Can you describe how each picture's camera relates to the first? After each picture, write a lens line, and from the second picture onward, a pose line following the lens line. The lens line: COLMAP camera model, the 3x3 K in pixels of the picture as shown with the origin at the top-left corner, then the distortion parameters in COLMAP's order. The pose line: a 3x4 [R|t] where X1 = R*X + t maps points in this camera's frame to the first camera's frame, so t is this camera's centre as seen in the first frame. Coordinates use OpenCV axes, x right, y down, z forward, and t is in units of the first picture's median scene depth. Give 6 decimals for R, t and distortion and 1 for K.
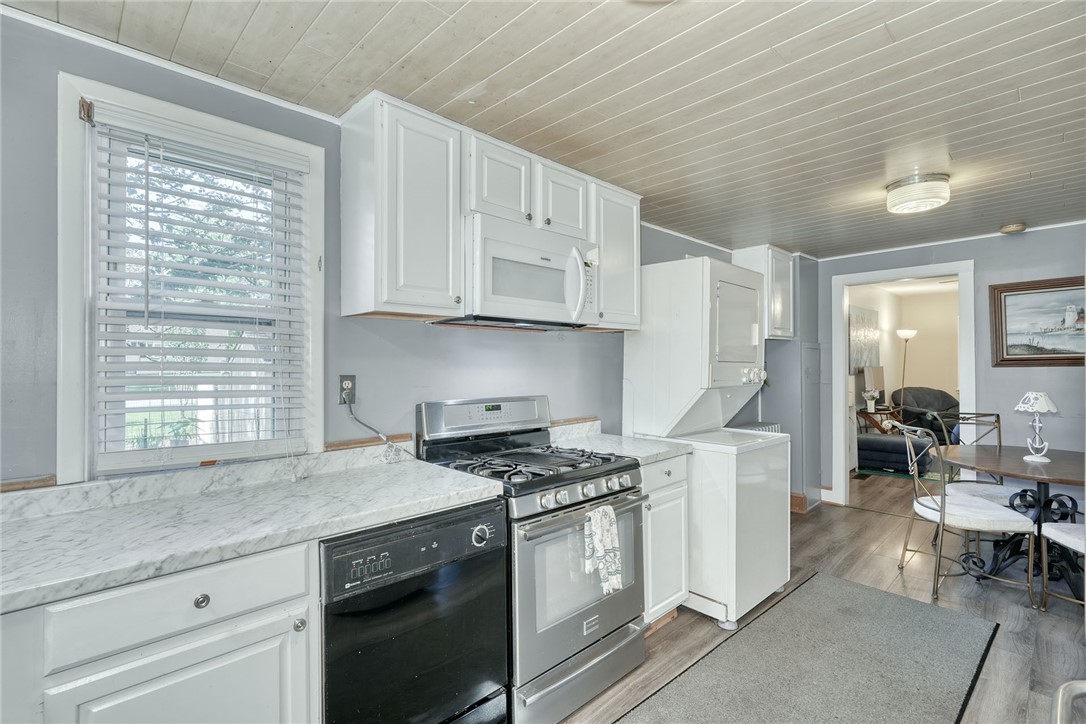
lens RADIAL K [[511.3, 0, 543.0], [0, 511.3, 362.0], [0, 0, 1]] dist [0.000314, 0.000183]
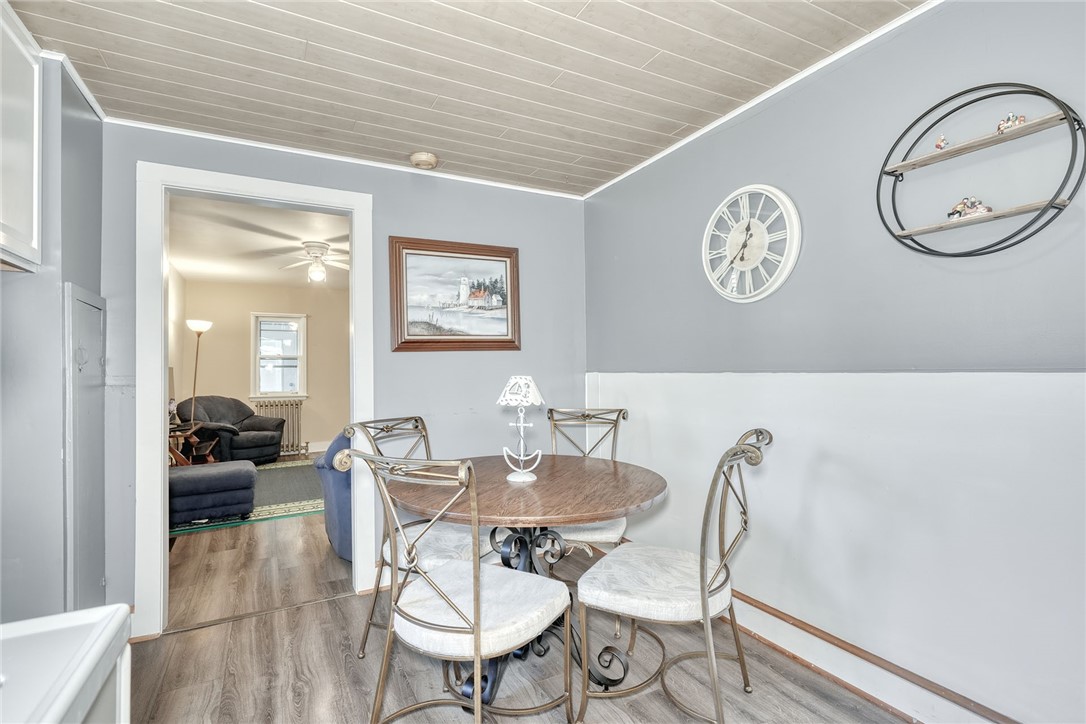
lens RADIAL K [[511.3, 0, 543.0], [0, 511.3, 362.0], [0, 0, 1]] dist [0.000314, 0.000183]
pose [[0.279612, 0.019789, 0.959909, 0.267882], [0.010215, 0.999670, -0.023584, 0.045389], [-0.960059, 0.016399, 0.279317, 0.628896]]
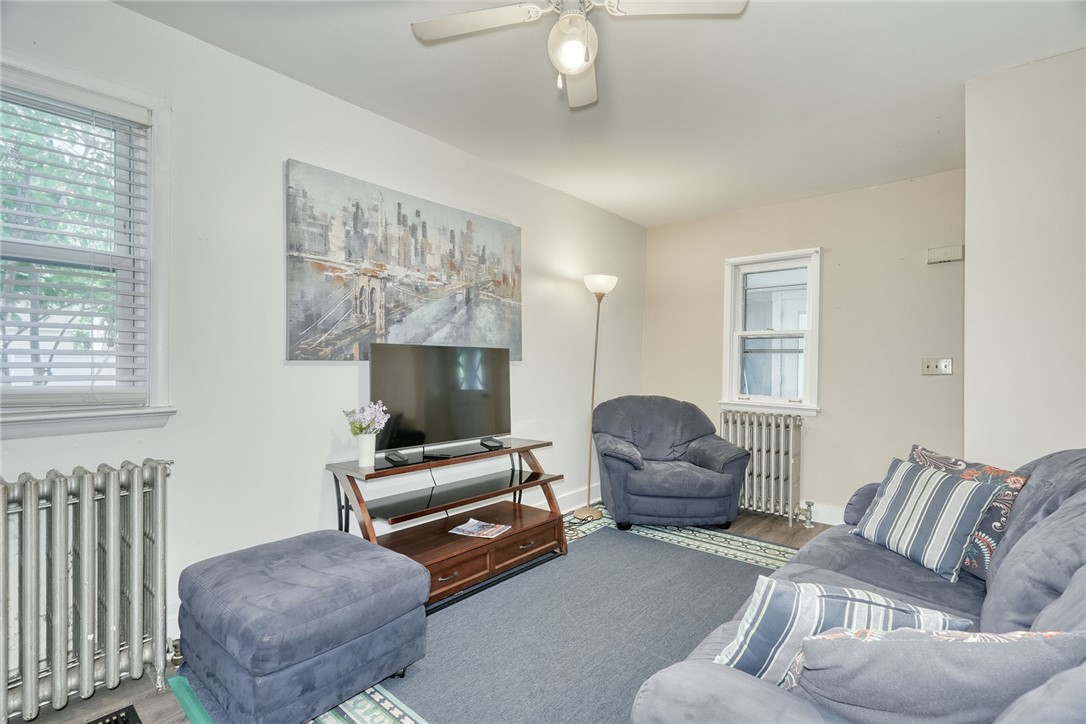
lens RADIAL K [[492.3, 0, 543.0], [0, 492.3, 362.0], [0, 0, 1]] dist [0.001229, 0.000084]
pose [[0.997062, 0.021620, 0.073485, 1.300716], [-0.021888, 0.999756, 0.002846, 0.037237], [-0.073405, -0.004447, 0.997292, 1.140889]]
